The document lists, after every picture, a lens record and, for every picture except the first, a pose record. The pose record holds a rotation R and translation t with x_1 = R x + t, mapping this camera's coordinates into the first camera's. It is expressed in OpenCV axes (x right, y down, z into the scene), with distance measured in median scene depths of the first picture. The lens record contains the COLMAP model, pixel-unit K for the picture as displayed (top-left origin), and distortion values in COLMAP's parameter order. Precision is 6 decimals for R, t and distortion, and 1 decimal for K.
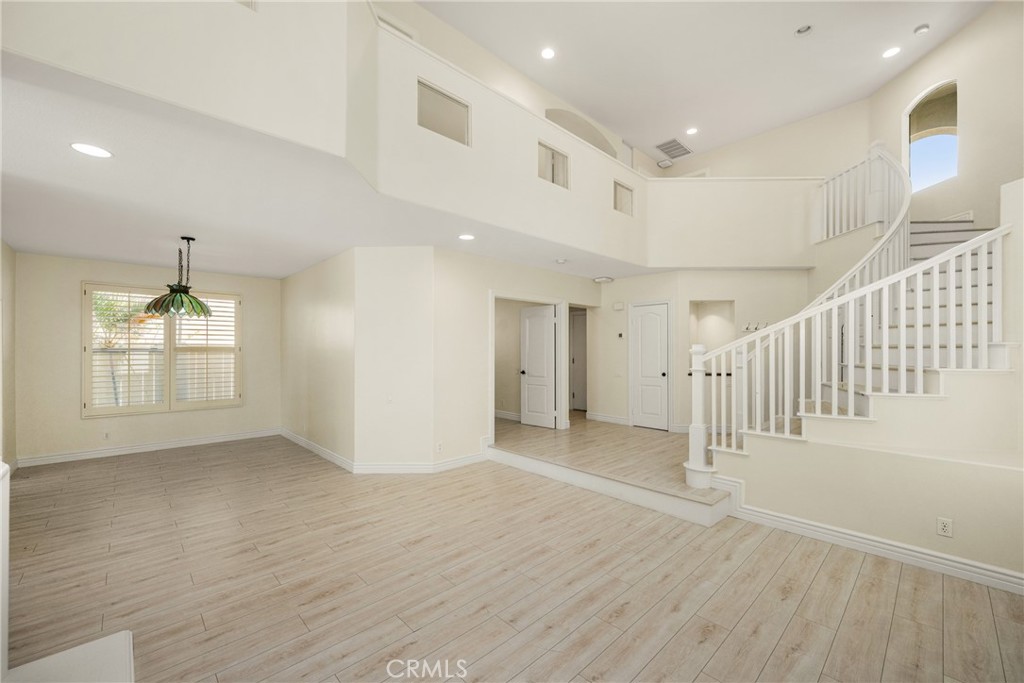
lens RADIAL K [[412.5, 0, 516.8], [0, 412.5, 347.4], [0, 0, 1]] dist [0.000931, 0.000199]
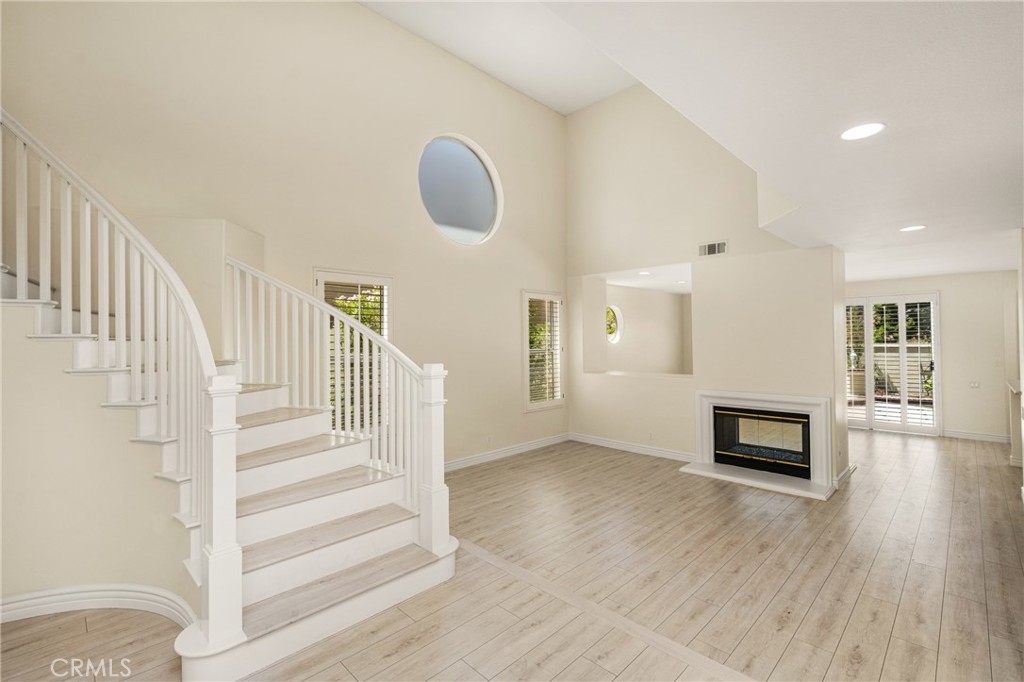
lens RADIAL K [[447.2, 0, 504.4], [0, 447.2, 323.6], [0, 0, 1]] dist [-0.001464, -0.000576]
pose [[-0.999859, 0.016045, 0.005019, 0.321459], [0.015783, 0.998701, -0.048451, -0.039581], [-0.005790, -0.048365, -0.998813, 1.749558]]
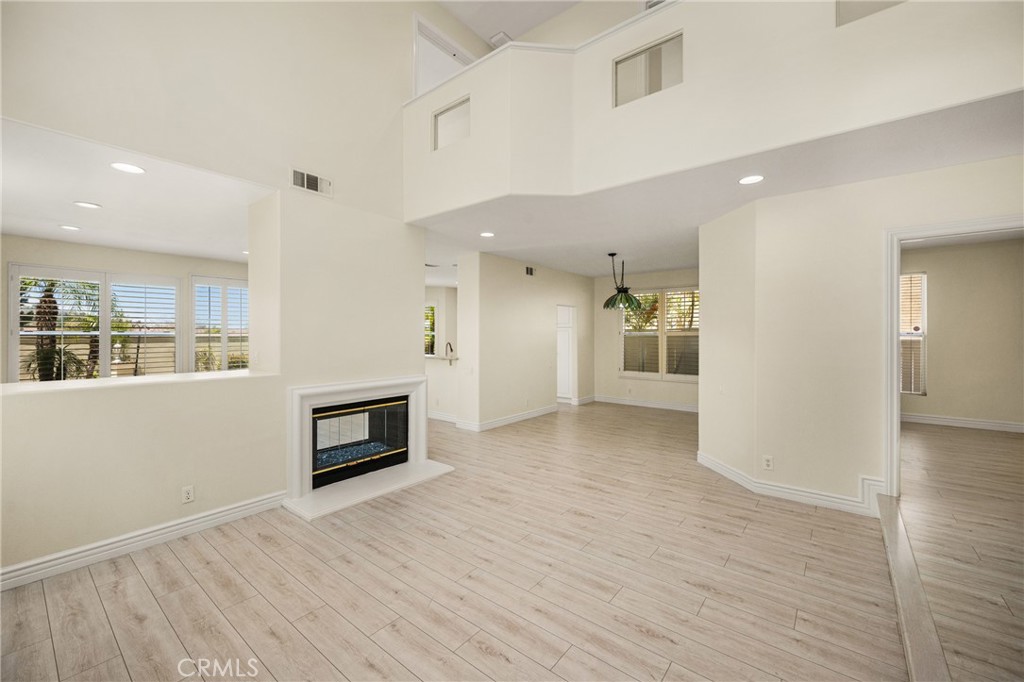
lens RADIAL K [[414.0, 0, 512.1], [0, 414.0, 329.0], [0, 0, 1]] dist [0.003574, 0.000014]
pose [[0.125113, -0.011194, -0.992079, 0.646598], [0.005767, 0.999928, -0.010555, 0.003832], [0.992126, -0.004400, 0.125169, 0.562943]]
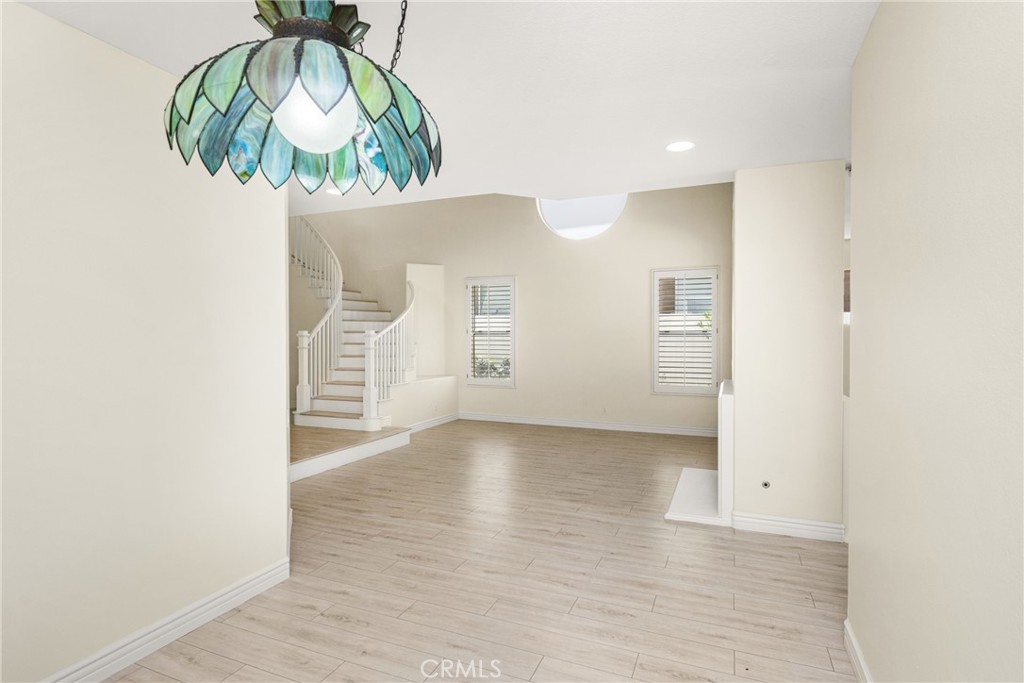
lens RADIAL K [[510.5, 0, 512.0], [0, 510.5, 341.5], [0, 0, 1]] dist [0.002287, 0.000088]
pose [[-0.397914, -0.004741, 0.917410, -1.346810], [-0.004468, 0.999985, 0.003230, 0.018296], [-0.917412, -0.002814, -0.397929, 1.252484]]
